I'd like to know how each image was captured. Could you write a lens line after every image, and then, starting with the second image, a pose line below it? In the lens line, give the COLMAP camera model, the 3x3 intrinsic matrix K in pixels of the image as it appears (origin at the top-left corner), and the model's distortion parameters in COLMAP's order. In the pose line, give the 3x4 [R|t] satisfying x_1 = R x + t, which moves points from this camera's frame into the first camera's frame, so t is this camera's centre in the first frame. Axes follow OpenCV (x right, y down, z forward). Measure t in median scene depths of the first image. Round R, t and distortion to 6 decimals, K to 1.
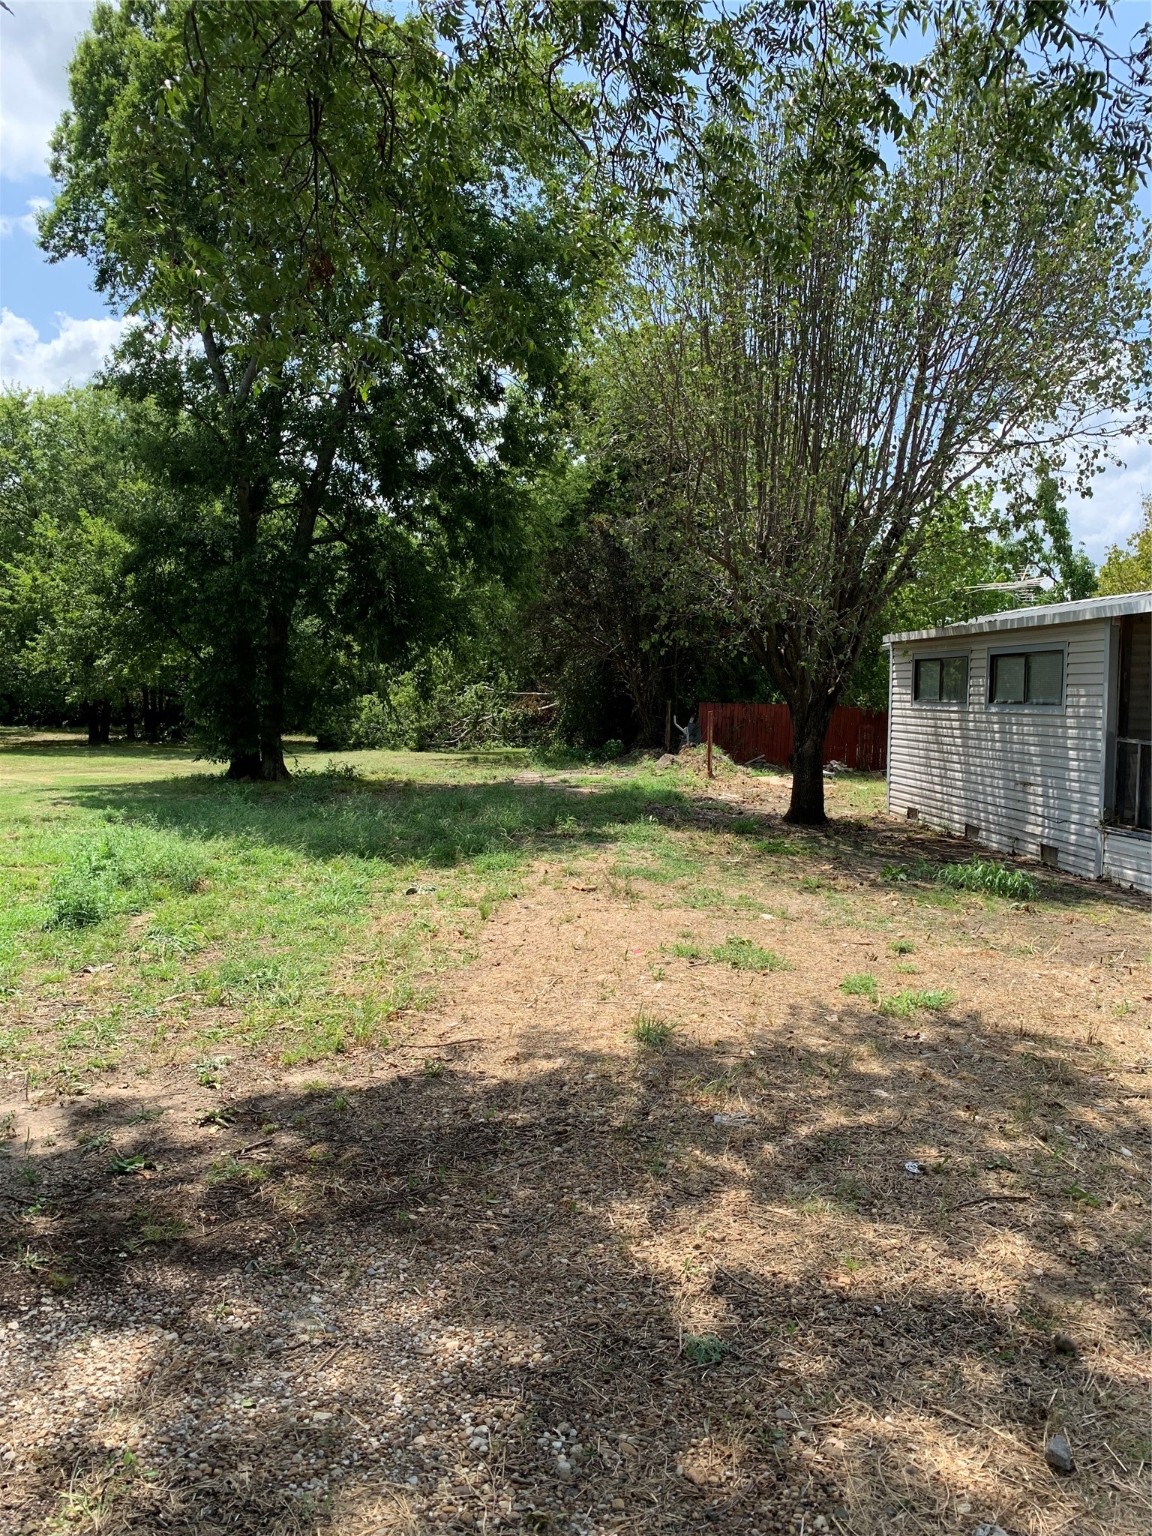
lens RADIAL K [[1182.7, 0, 576.1], [0, 1182.7, 765.4], [0, 0, 1]] dist [0.043348, -0.037708]
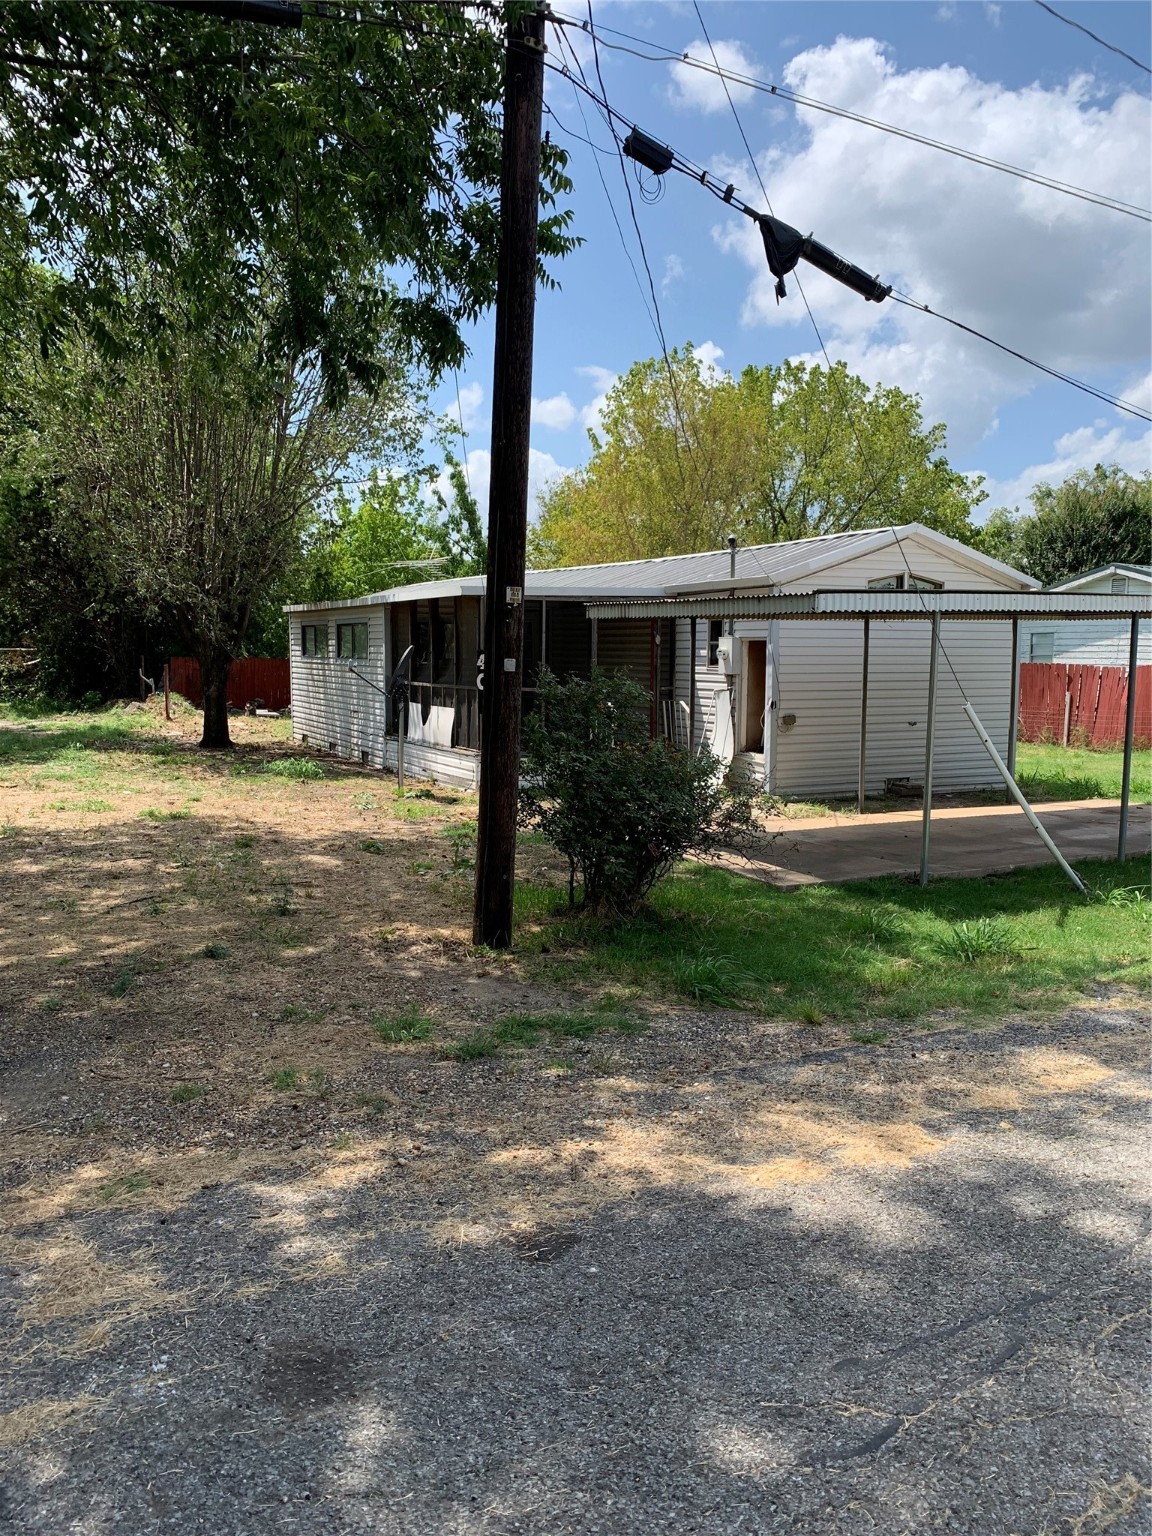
lens RADIAL K [[1182.7, 0, 569.2], [0, 1182.7, 769.5], [0, 0, 1]] dist [0.043348, -0.037708]
pose [[0.928982, -0.044443, 0.367447, 0.060937], [0.028696, 0.998425, 0.048212, 0.018662], [-0.369011, -0.034244, 0.928794, -0.371145]]
